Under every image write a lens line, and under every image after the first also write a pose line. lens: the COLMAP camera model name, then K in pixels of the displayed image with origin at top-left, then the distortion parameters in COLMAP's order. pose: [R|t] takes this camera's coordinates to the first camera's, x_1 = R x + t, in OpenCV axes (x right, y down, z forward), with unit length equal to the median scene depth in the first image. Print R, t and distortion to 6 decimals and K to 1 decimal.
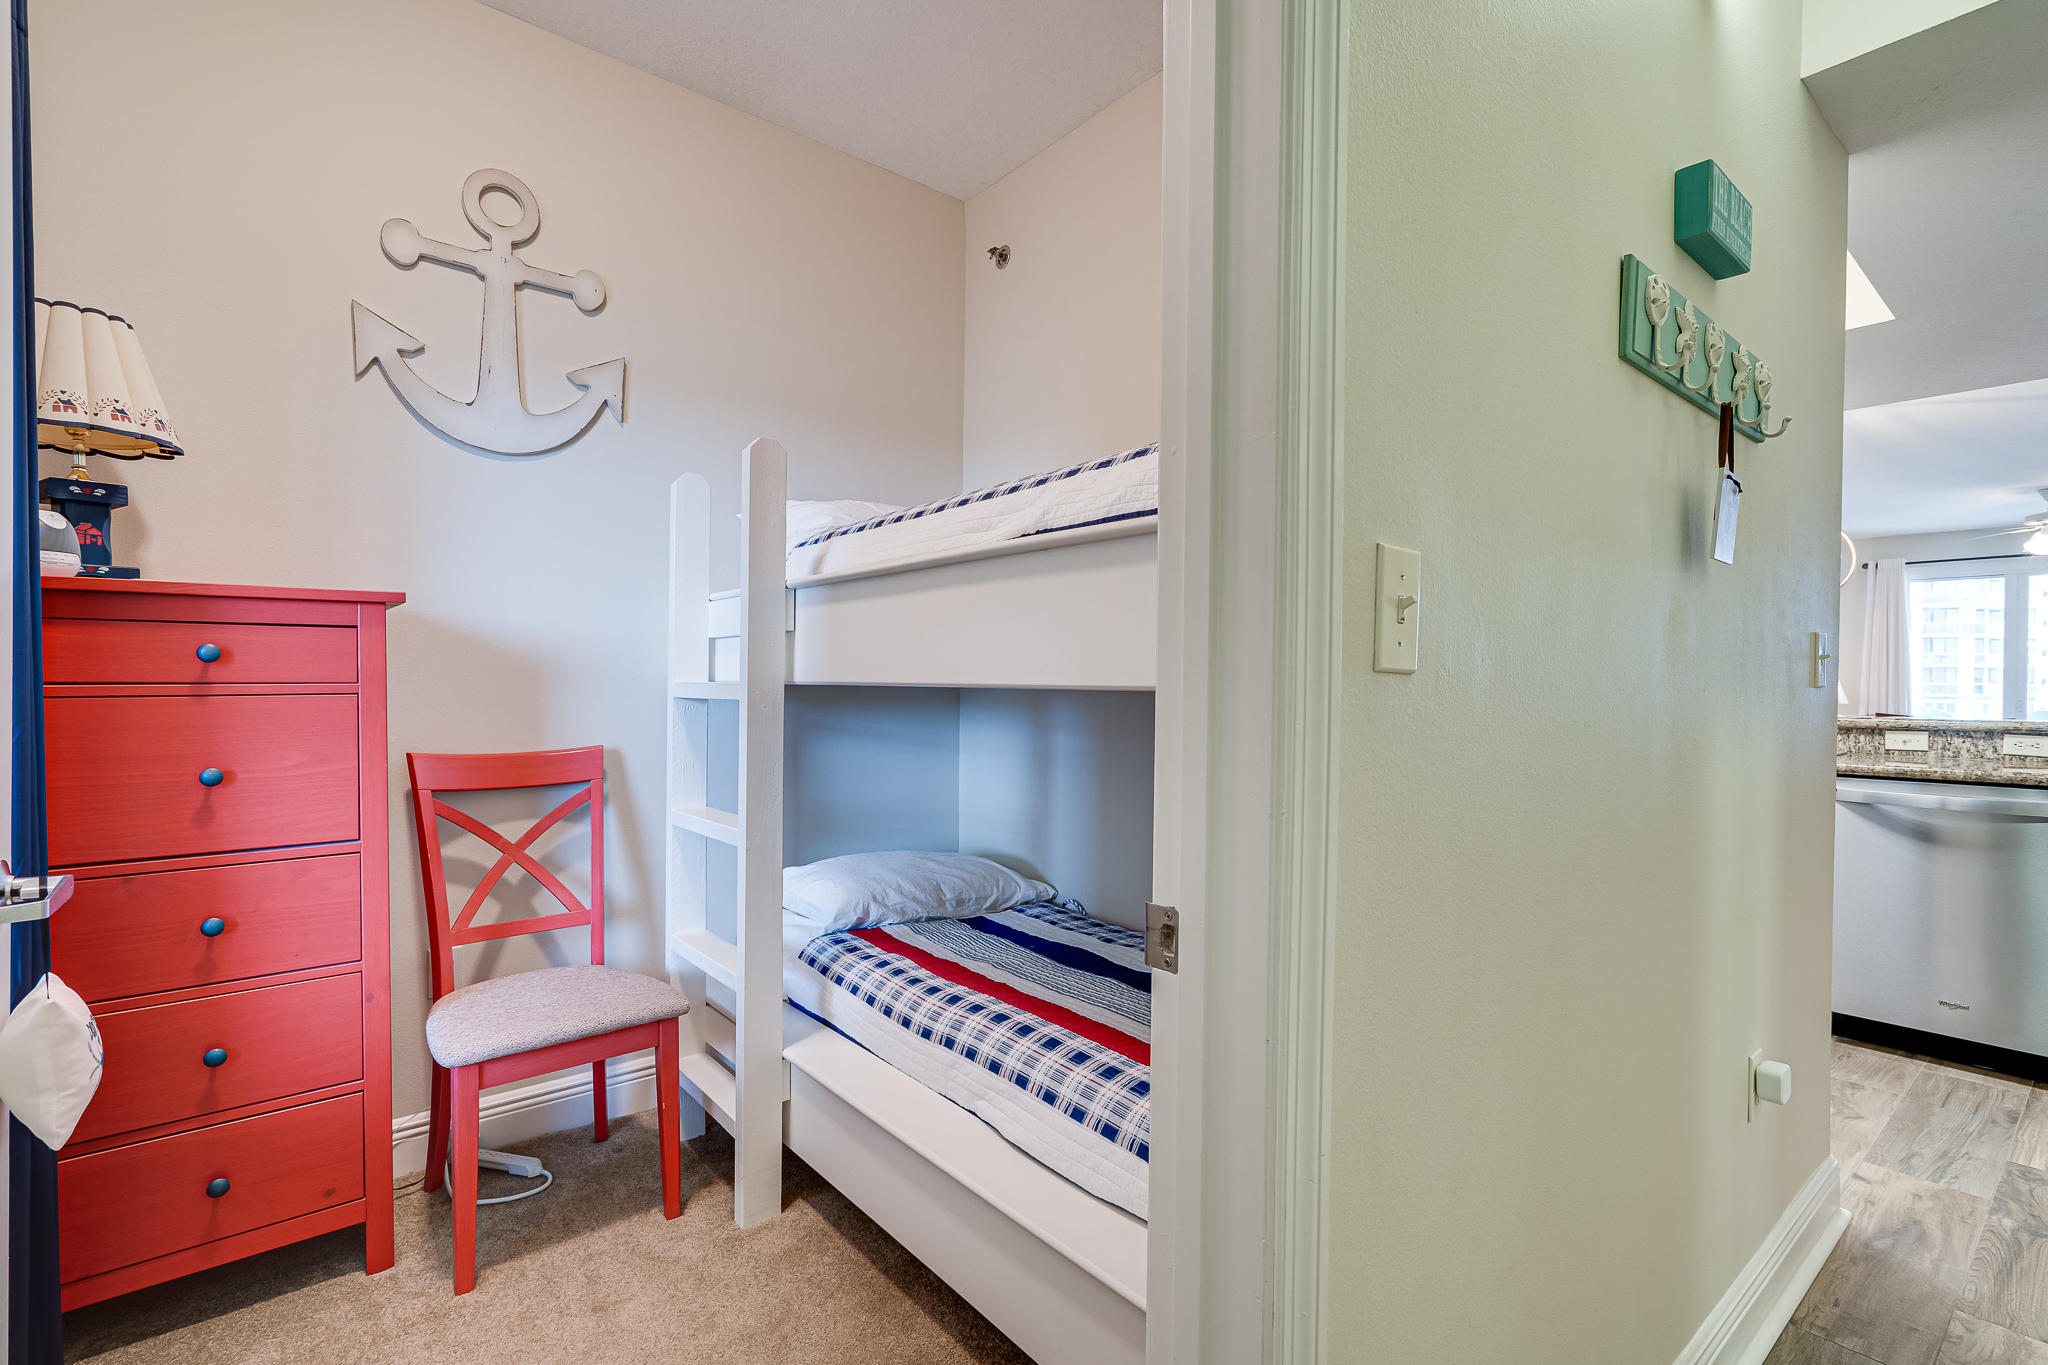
lens RADIAL K [[932.2, 0, 1024.0], [0, 932.2, 682.5], [0, 0, 1]] dist [-0.000647, -0.000065]
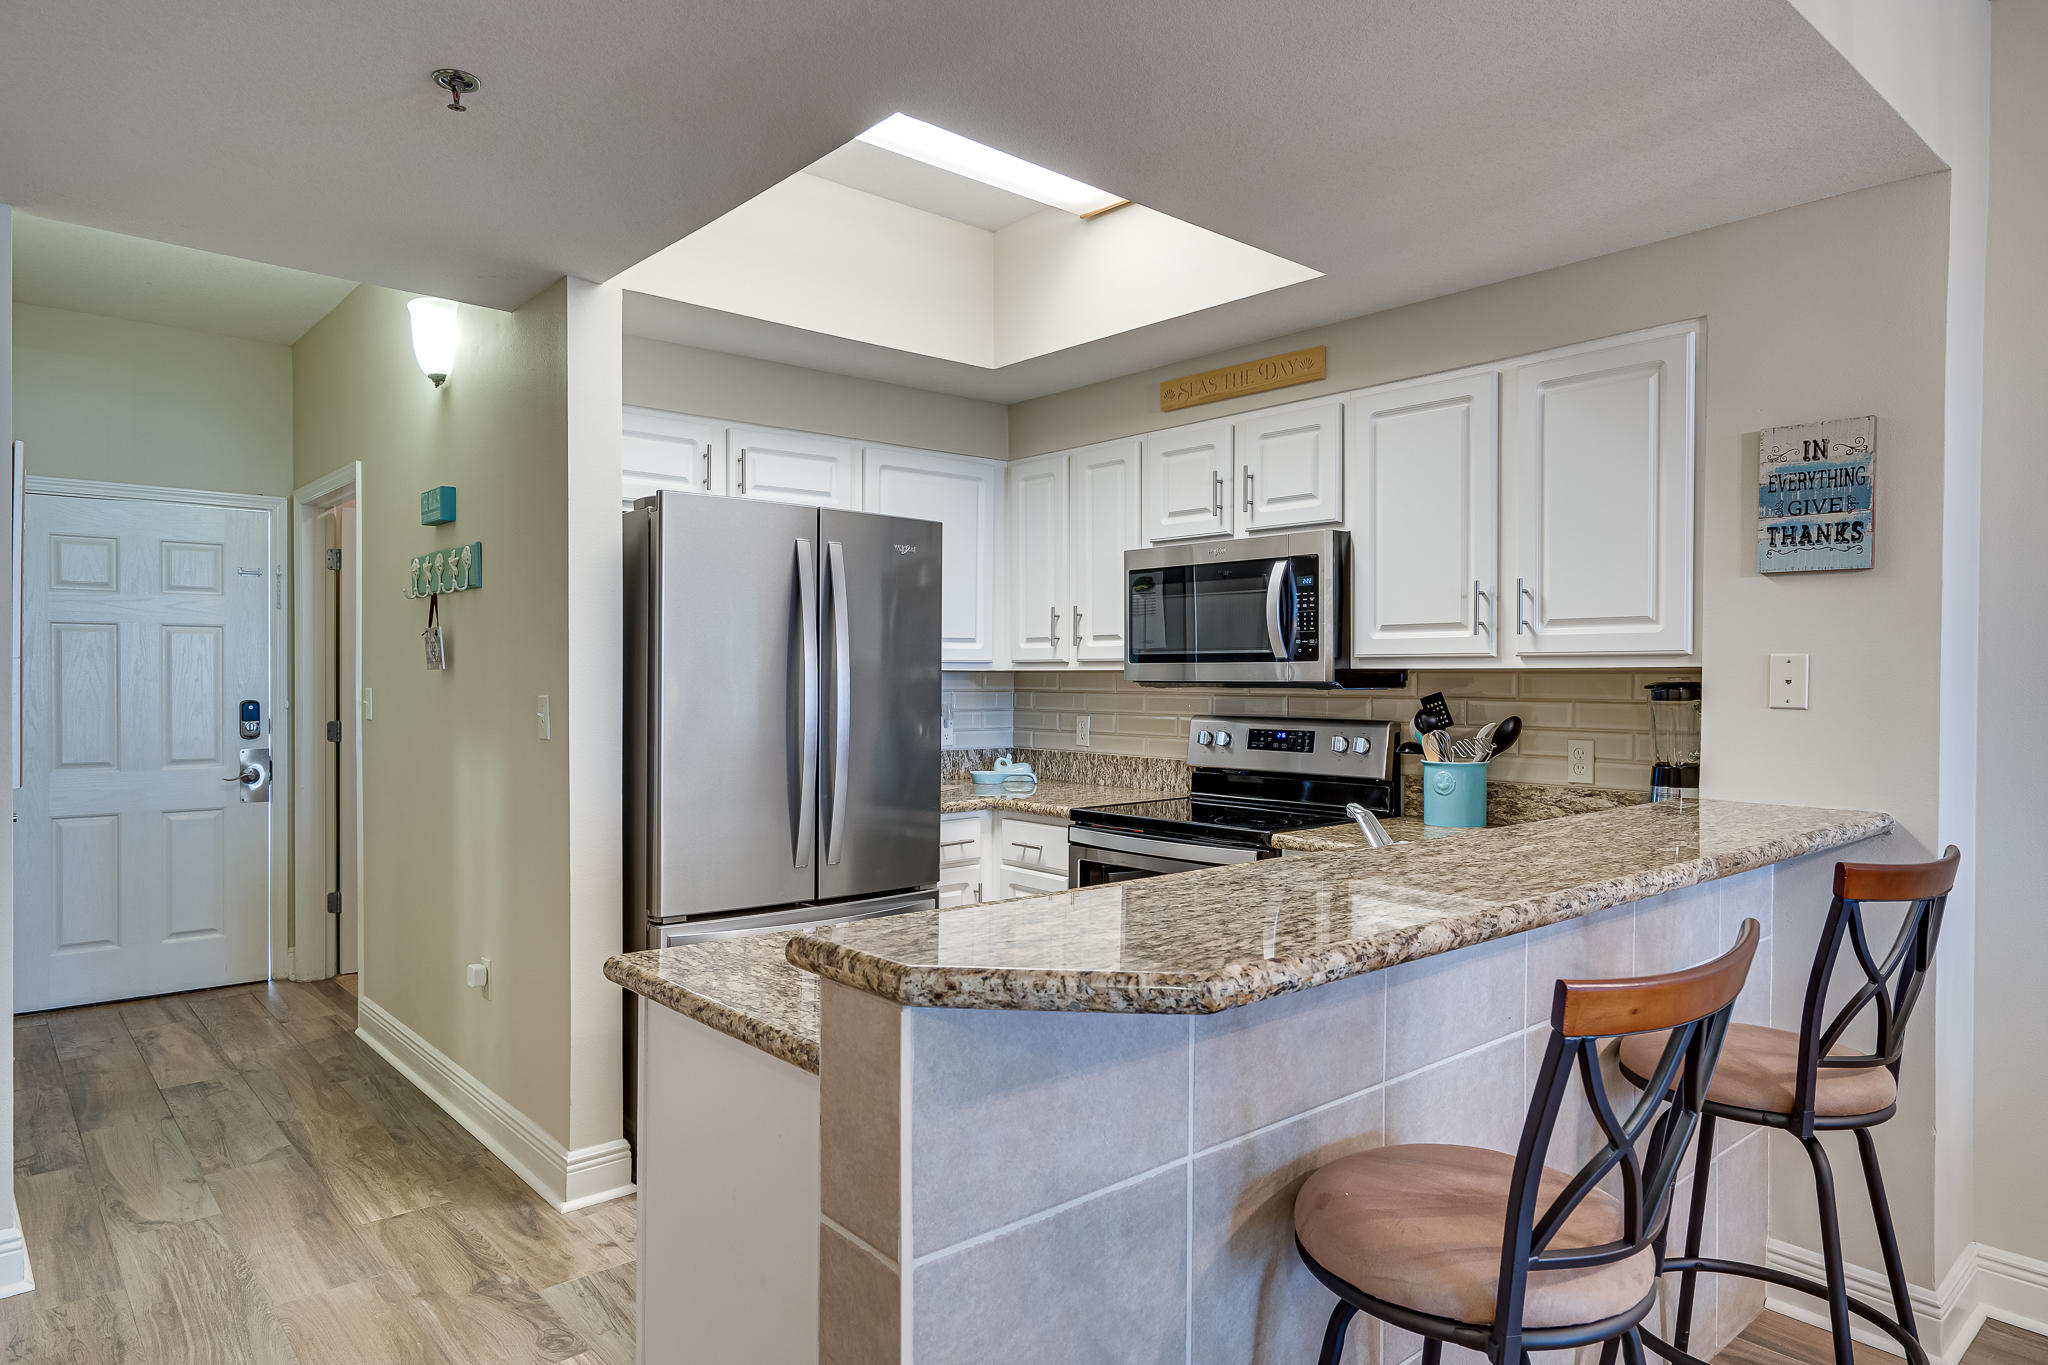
lens RADIAL K [[1240.1, 0, 1019.3], [0, 1240.1, 688.7], [0, 0, 1]] dist [0.003753, 0.000941]
pose [[0.032011, -0.002380, -0.999485, 1.481845], [-0.006287, 0.999977, -0.002582, -0.034307], [0.999468, 0.006367, 0.031996, 0.925477]]
